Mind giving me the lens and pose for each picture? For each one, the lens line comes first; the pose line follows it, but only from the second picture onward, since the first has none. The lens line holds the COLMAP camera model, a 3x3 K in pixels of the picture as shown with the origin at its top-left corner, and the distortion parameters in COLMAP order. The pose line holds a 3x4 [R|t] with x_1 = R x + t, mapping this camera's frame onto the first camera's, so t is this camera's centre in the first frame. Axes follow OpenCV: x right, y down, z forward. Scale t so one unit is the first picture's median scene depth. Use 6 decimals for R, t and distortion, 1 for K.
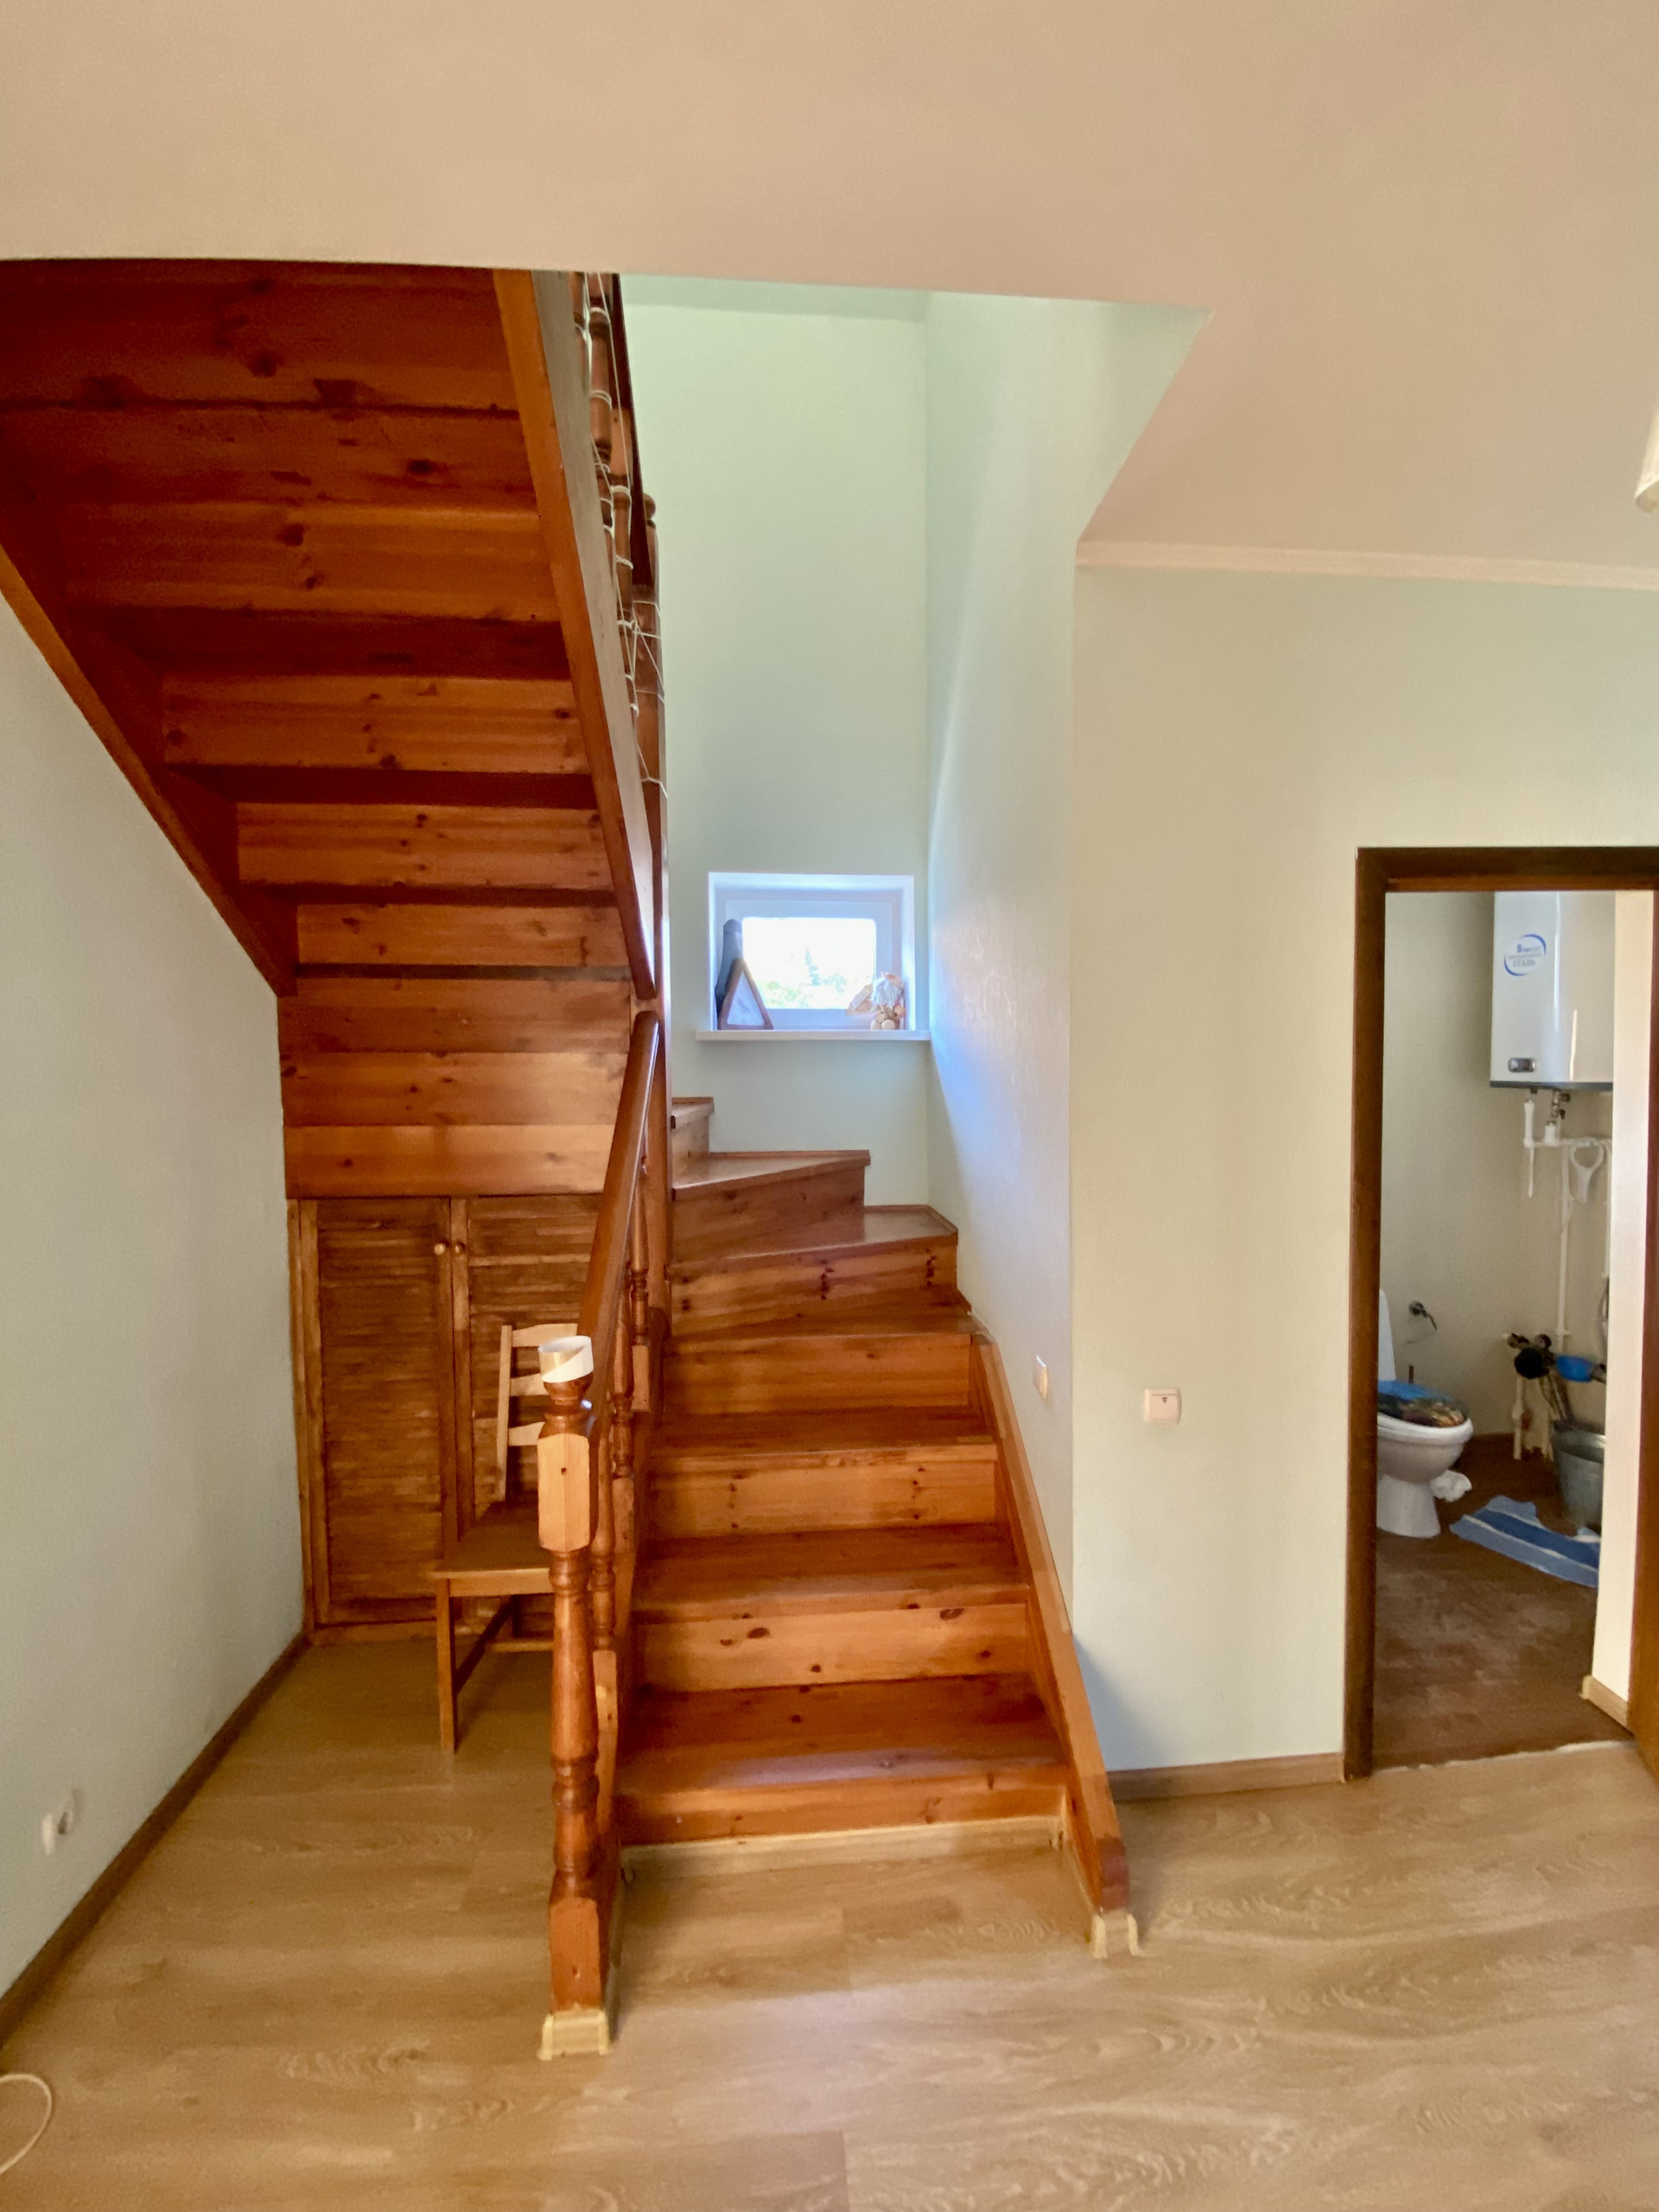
lens RADIAL K [[910.8, 0, 846.7], [0, 910.8, 1098.5], [0, 0, 1]] dist [-0.001498, -0.000191]
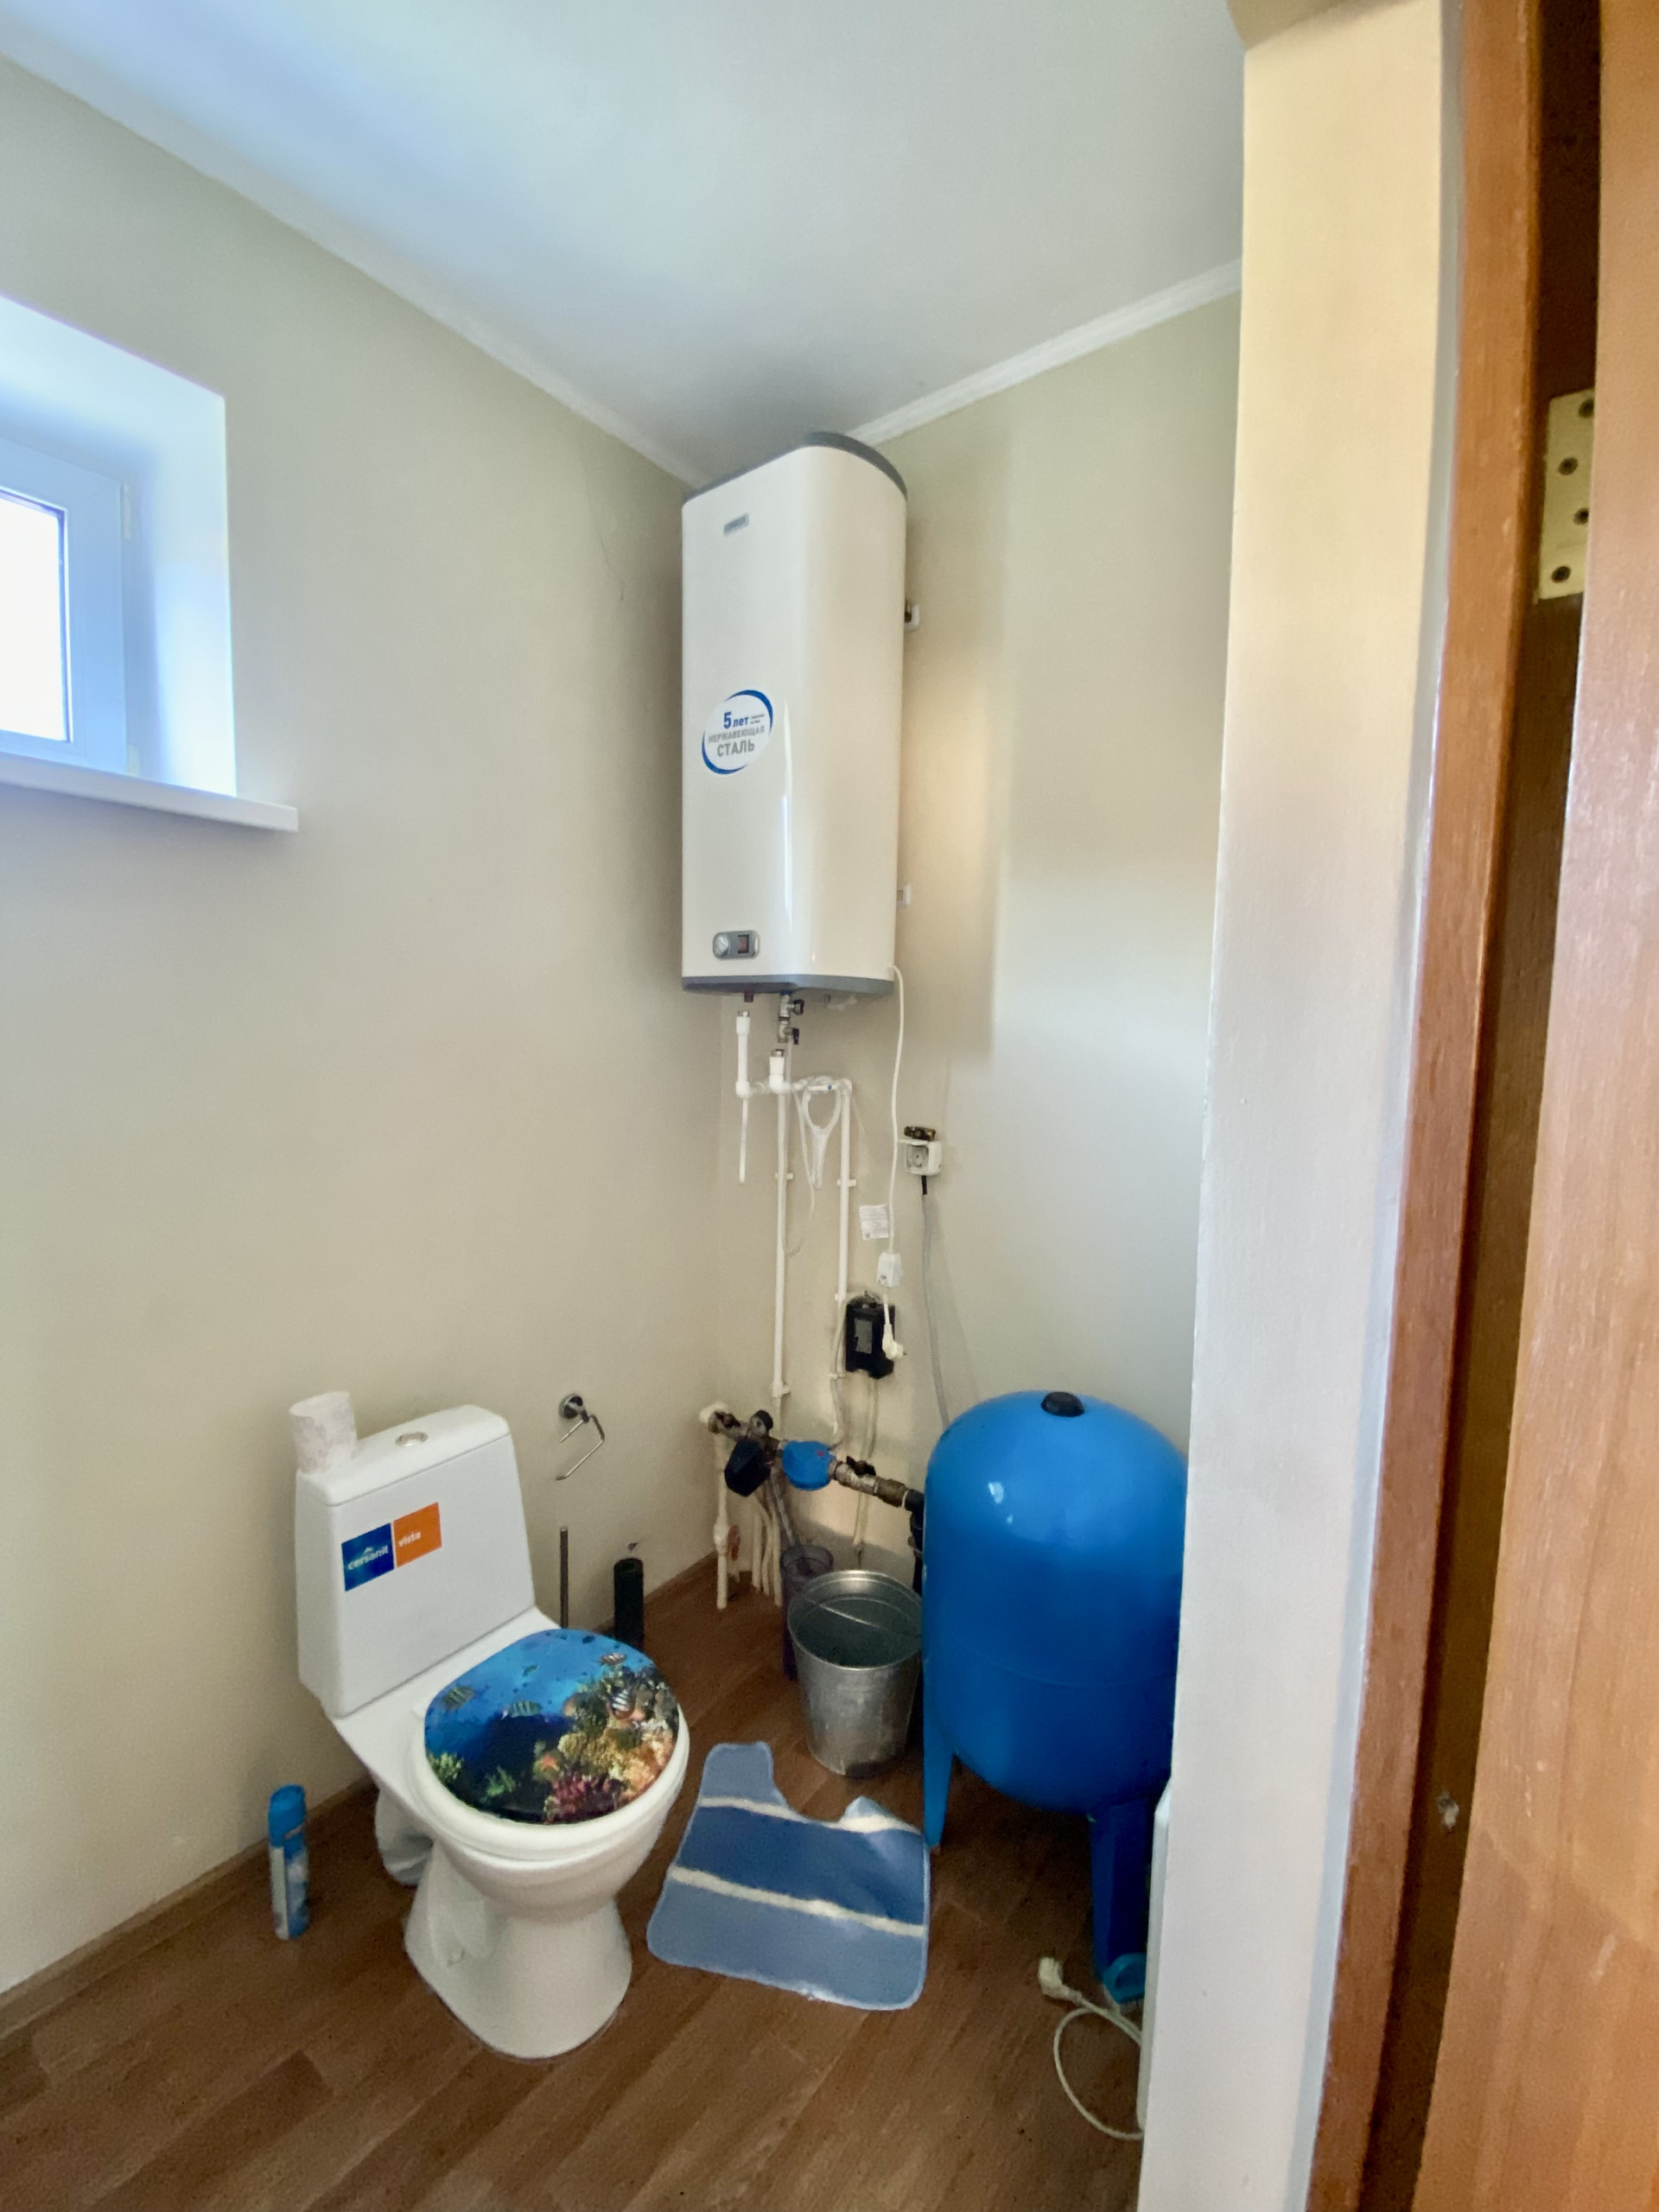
lens RADIAL K [[910.8, 0, 846.7], [0, 910.8, 1098.5], [0, 0, 1]] dist [-0.001498, -0.000191]
pose [[0.656789, -0.041604, 0.752926, 0.367860], [0.000270, 0.998490, 0.054938, 0.024147], [-0.754074, -0.035880, 0.655808, 0.582549]]
